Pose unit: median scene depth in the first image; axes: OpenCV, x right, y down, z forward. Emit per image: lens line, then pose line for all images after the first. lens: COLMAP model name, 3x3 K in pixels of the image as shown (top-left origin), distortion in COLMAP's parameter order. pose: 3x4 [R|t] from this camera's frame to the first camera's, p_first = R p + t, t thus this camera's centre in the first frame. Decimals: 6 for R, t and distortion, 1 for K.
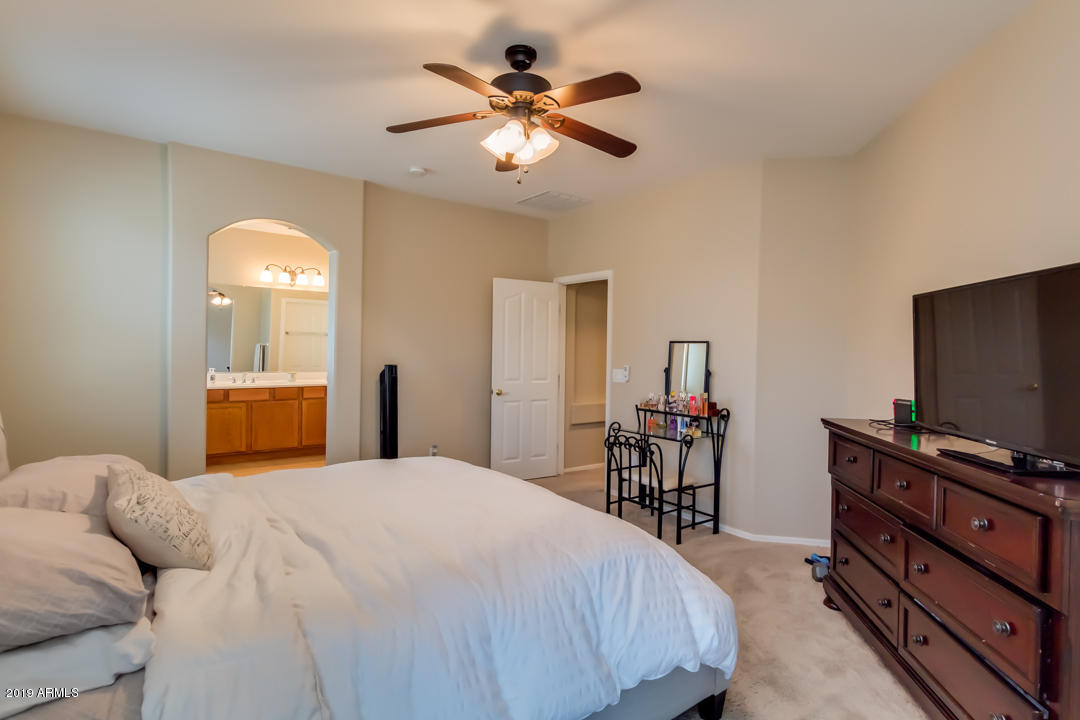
lens RADIAL K [[541.2, 0, 544.5], [0, 541.2, 354.3], [0, 0, 1]] dist [0.013042, -0.000940]
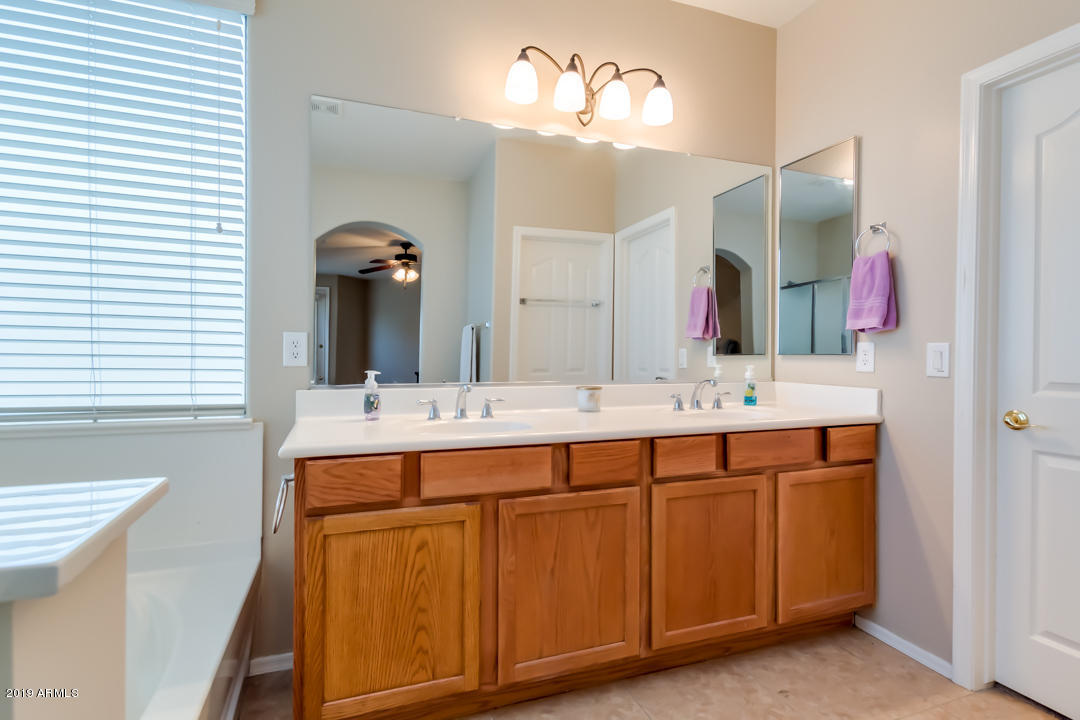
lens RADIAL K [[541.2, 0, 544.5], [0, 541.2, 354.3], [0, 0, 1]] dist [0.013042, -0.000940]
pose [[0.957847, -0.014430, -0.286915, -0.414212], [0.009718, 0.999794, -0.017840, 0.021500], [0.287114, 0.014300, 0.957790, 0.709089]]
